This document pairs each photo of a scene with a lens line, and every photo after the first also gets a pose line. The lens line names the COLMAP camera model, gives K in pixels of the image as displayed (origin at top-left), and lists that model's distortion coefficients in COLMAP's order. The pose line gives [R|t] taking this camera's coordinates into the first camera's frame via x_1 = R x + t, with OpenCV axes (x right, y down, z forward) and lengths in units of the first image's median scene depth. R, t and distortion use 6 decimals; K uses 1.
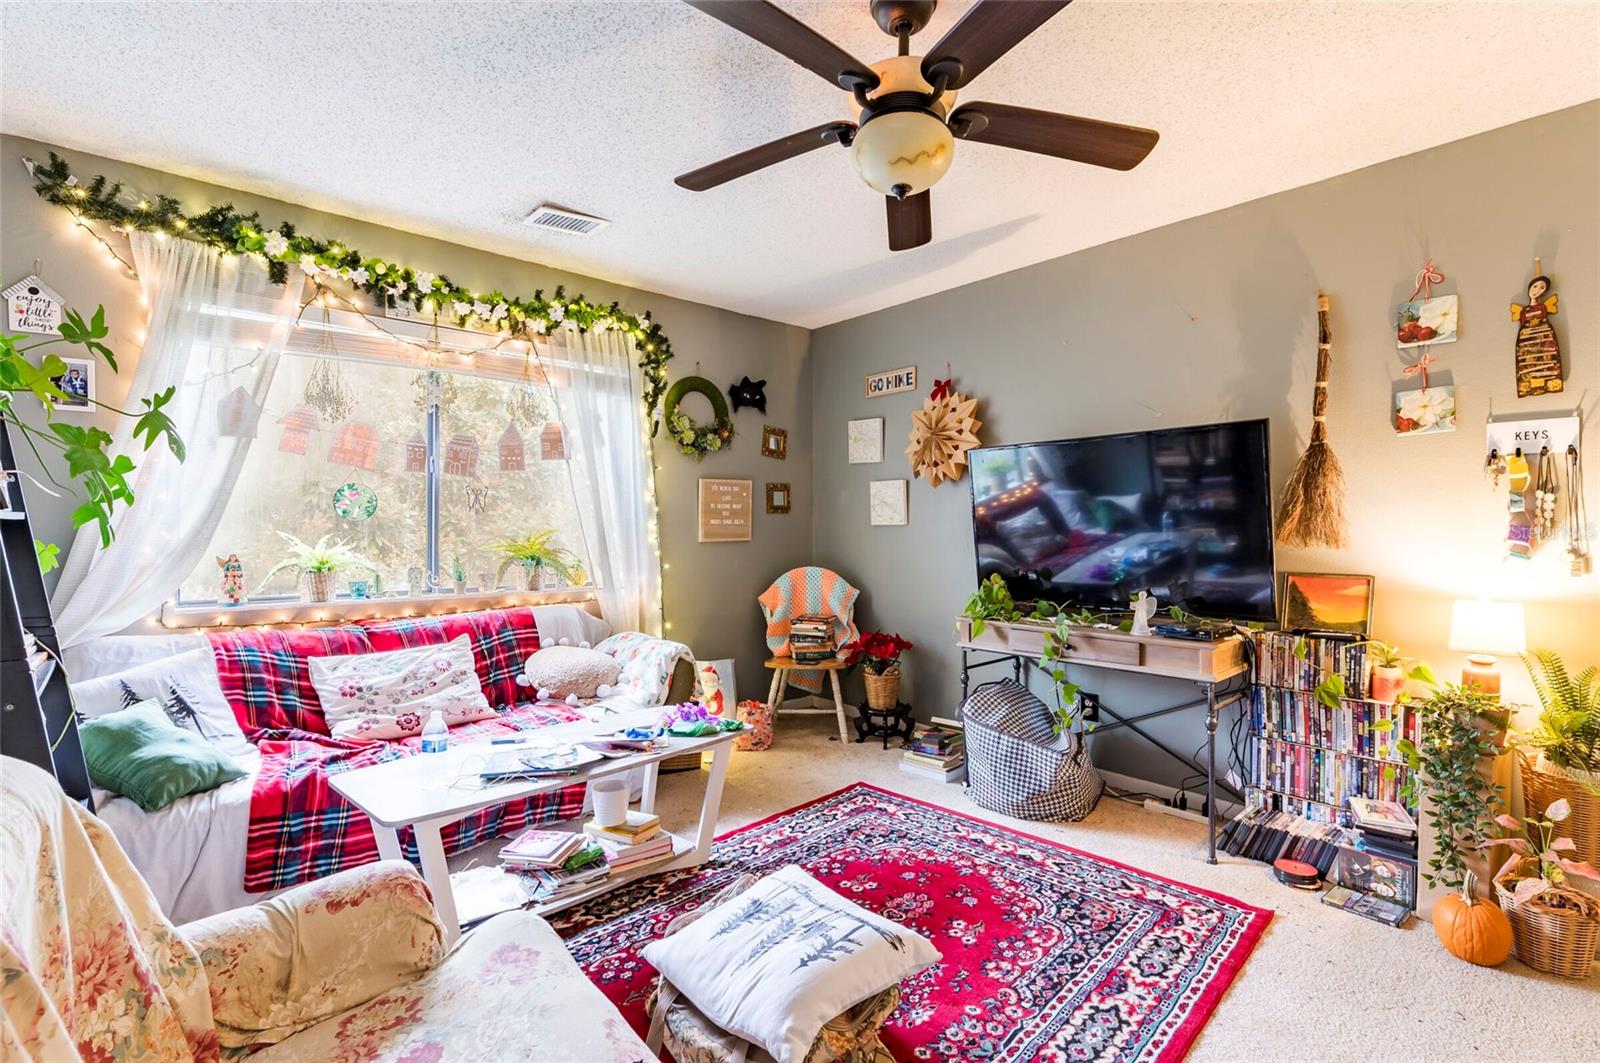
lens RADIAL K [[724.9, 0, 797.5], [0, 724.9, 530.6], [0, 0, 1]] dist [-0.001569, -0.001843]
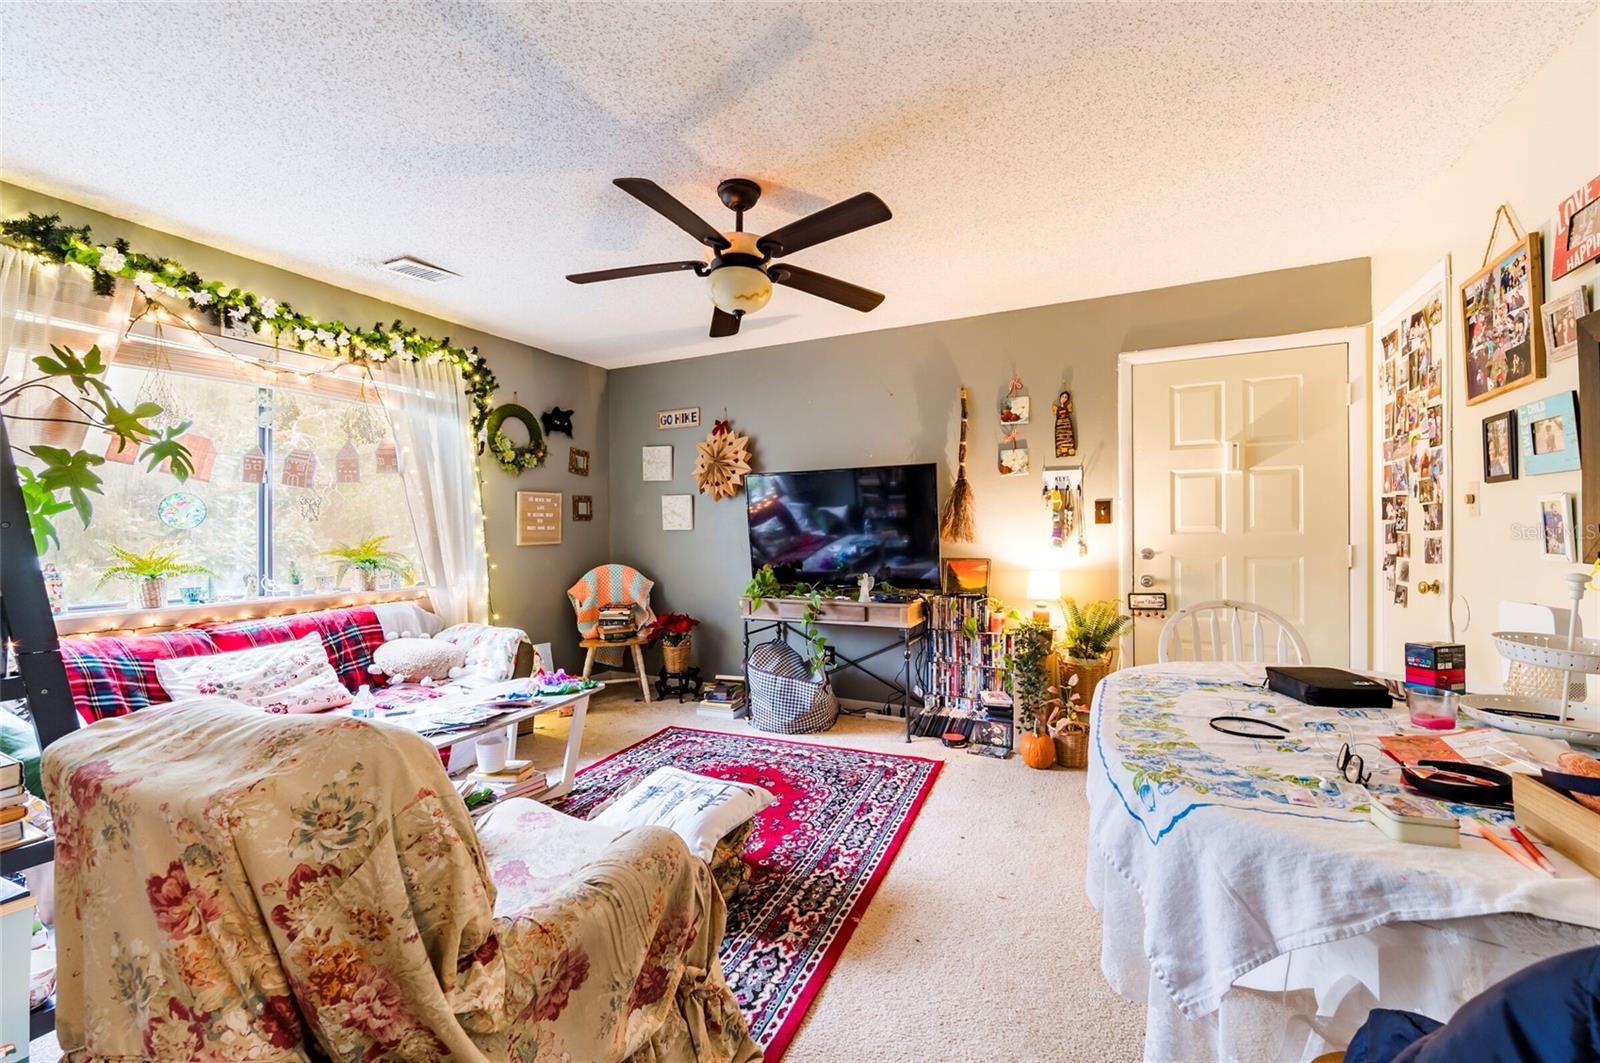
lens RADIAL K [[640.5, 0, 784.7], [0, 640.5, 532.0], [0, 0, 1]] dist [-0.001589, -0.000199]
pose [[0.932569, -0.006723, 0.360928, -0.149964], [0.007789, 0.999969, -0.001499, -0.001368], [-0.360907, 0.004209, 0.932592, -0.173481]]
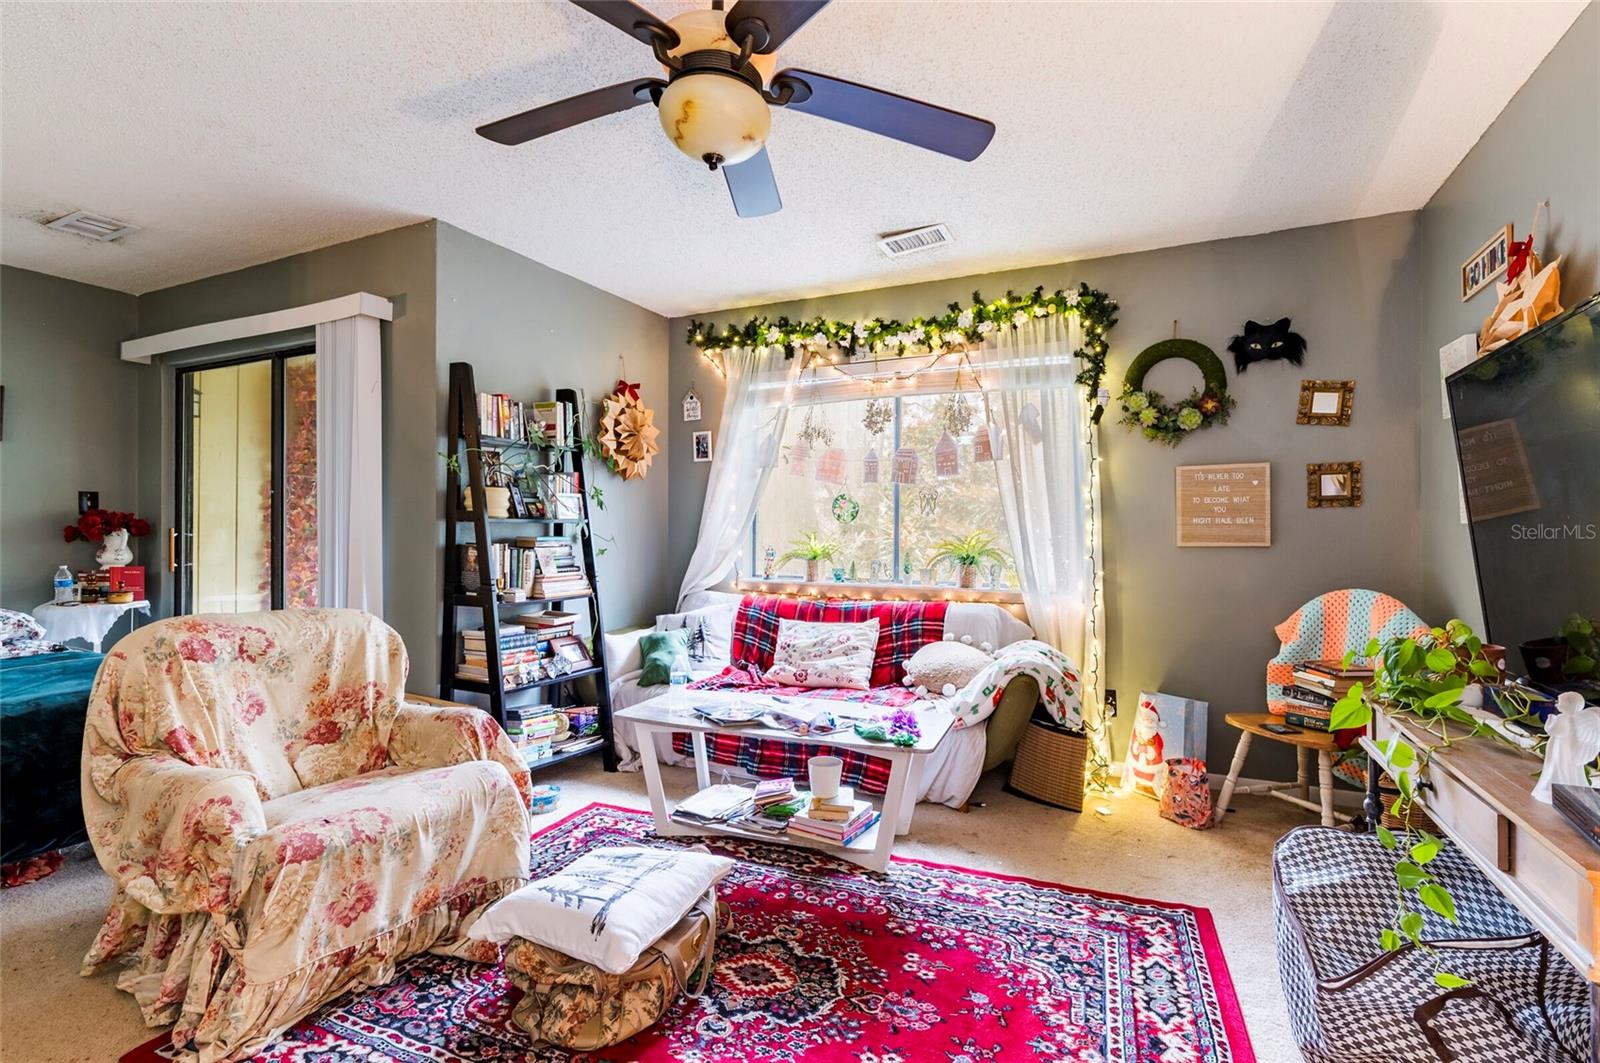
lens RADIAL K [[724.9, 0, 797.5], [0, 724.9, 530.6], [0, 0, 1]] dist [-0.001569, -0.001843]
pose [[0.399932, 0.003279, -0.916539, 0.601547], [-0.005750, 0.999983, 0.001069, 0.000065], [0.916527, 0.004842, 0.399944, 0.425933]]
